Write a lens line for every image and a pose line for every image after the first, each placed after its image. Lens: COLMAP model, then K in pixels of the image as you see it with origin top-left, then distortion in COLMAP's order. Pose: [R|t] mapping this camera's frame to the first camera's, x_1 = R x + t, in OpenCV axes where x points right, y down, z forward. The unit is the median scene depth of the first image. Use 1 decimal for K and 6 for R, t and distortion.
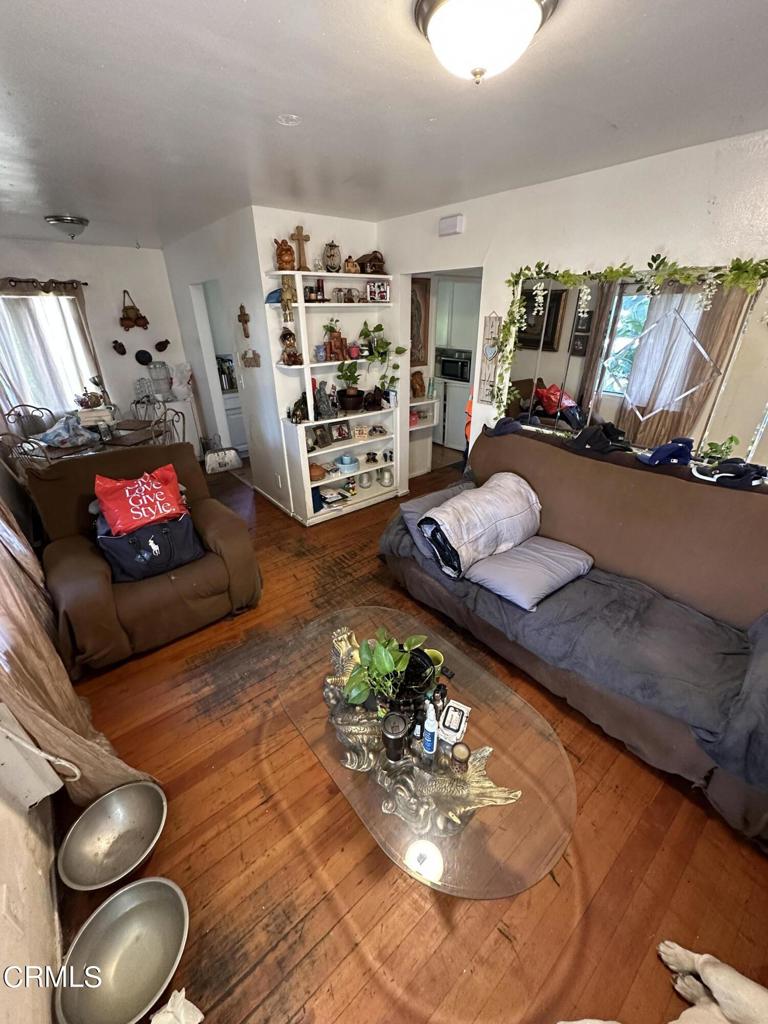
lens RADIAL K [[408.0, 0, 388.5], [0, 408.0, 510.7], [0, 0, 1]] dist [-0.002220, 0.000710]
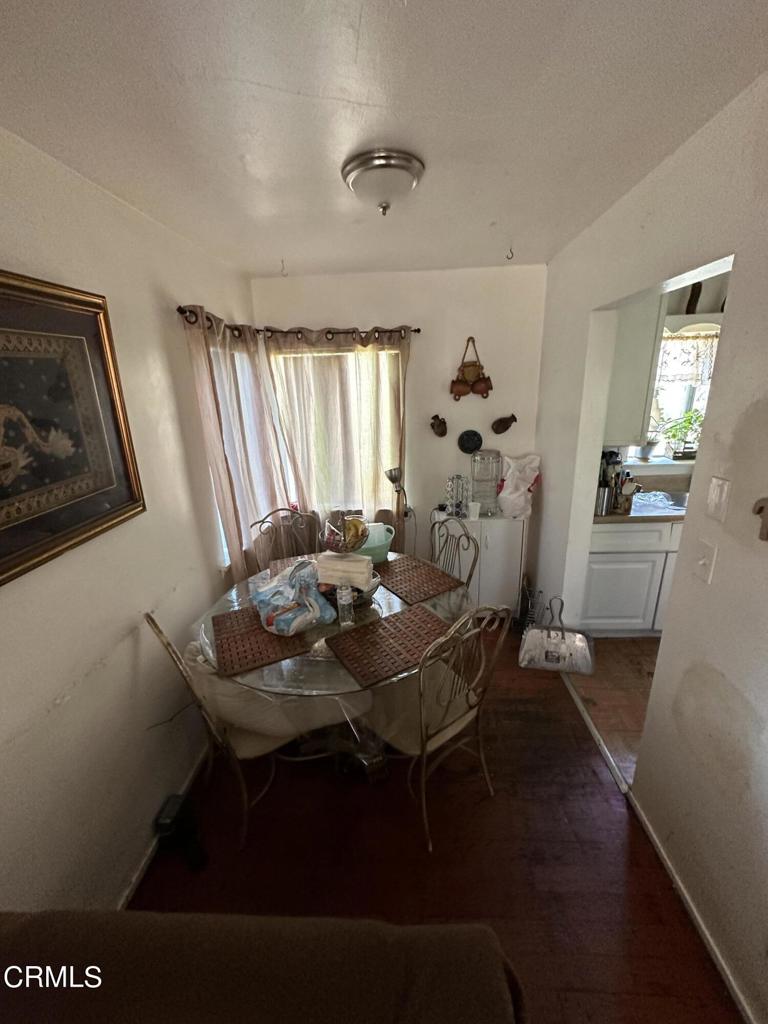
lens RADIAL K [[408.0, 0, 387.6], [0, 408.0, 511.8], [0, 0, 1]] dist [-0.002220, 0.000710]
pose [[0.740338, 0.185413, -0.646159, -0.291932], [-0.268905, 0.962639, -0.031872, -0.233386], [0.616109, 0.197352, 0.762537, 0.502808]]
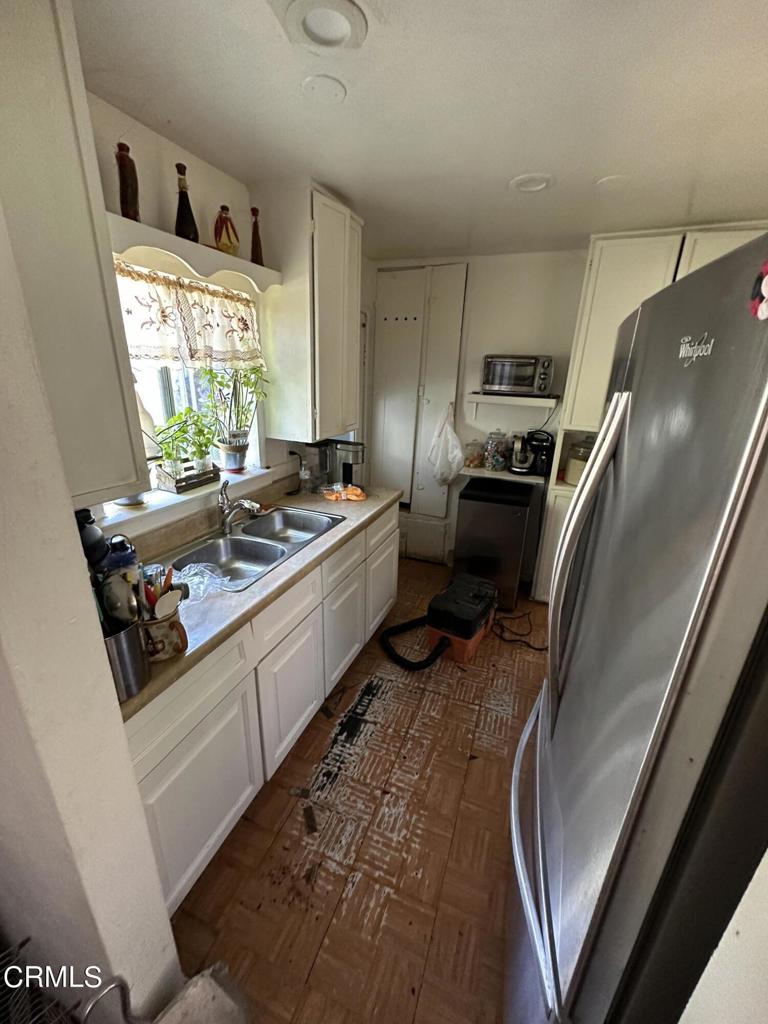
lens RADIAL K [[408.0, 0, 383.4], [0, 408.0, 510.2], [0, 0, 1]] dist [-0.002220, 0.000710]
pose [[0.871301, -0.125478, 0.474437, -0.397322], [0.177981, 0.981736, -0.067213, -0.368561], [-0.457338, 0.143003, 0.877720, 0.809848]]
